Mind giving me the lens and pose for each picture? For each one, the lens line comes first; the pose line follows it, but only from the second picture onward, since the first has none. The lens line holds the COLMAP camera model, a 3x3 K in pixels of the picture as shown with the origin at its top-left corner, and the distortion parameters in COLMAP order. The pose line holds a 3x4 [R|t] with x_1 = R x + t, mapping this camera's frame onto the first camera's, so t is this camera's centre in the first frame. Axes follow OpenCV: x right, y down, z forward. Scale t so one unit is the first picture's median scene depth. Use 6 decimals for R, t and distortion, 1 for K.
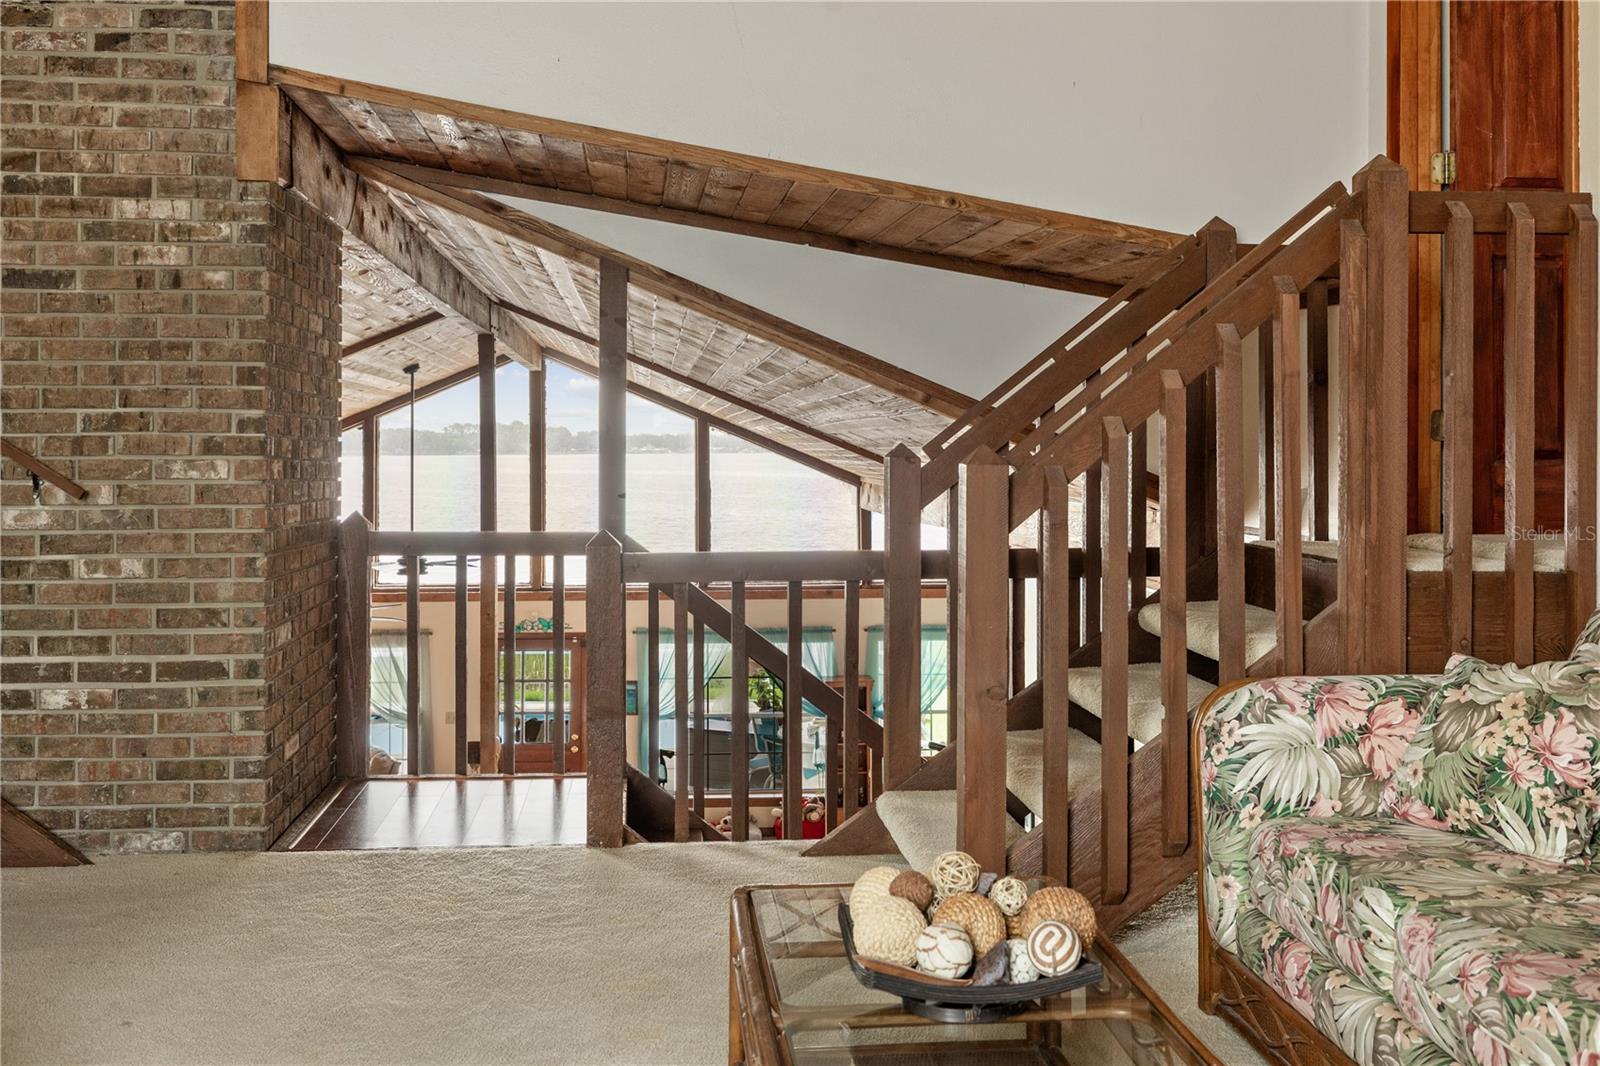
lens RADIAL K [[1603.3, 0, 803.1], [0, 1603.3, 527.6], [0, 0, 1]] dist [-0.003610, 0.000000]
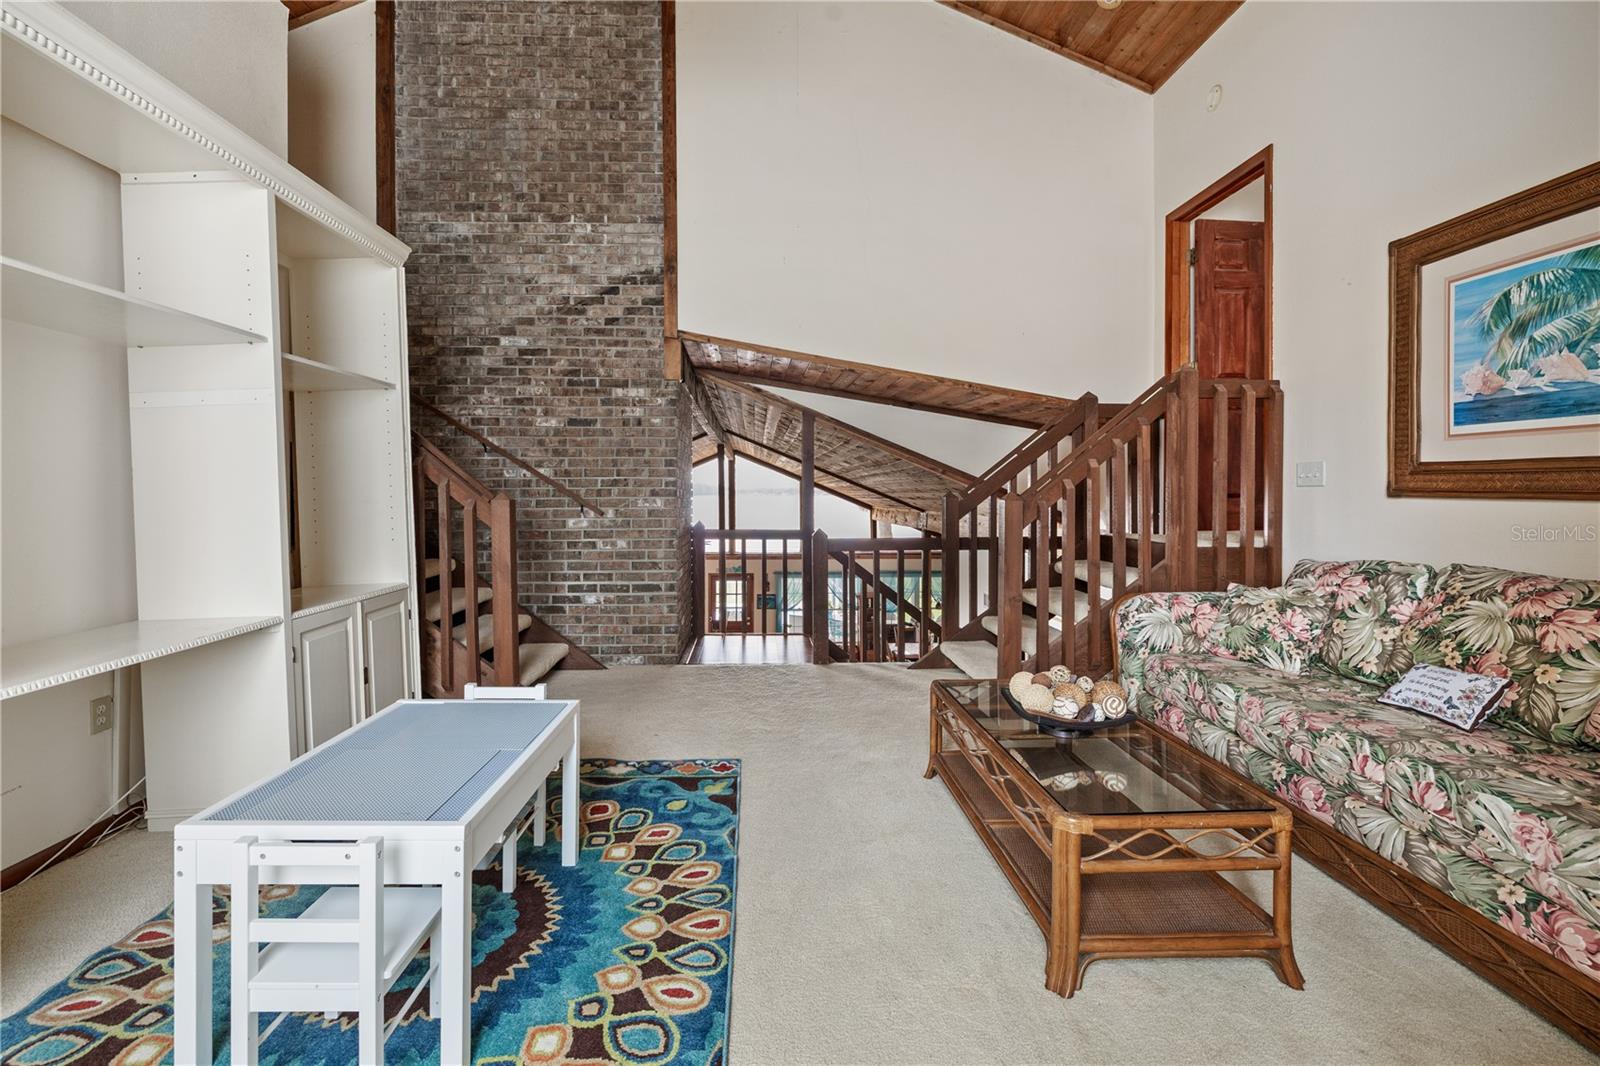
lens RADIAL K [[699.2, 0, 793.3], [0, 699.2, 535.5], [0, 0, 1]] dist [0.000282, 0.000051]
pose [[0.998741, 0.001385, -0.050139, -0.113763], [-0.000845, 0.999941, 0.010802, 0.000528], [0.050151, -0.010746, 0.998684, -0.018556]]
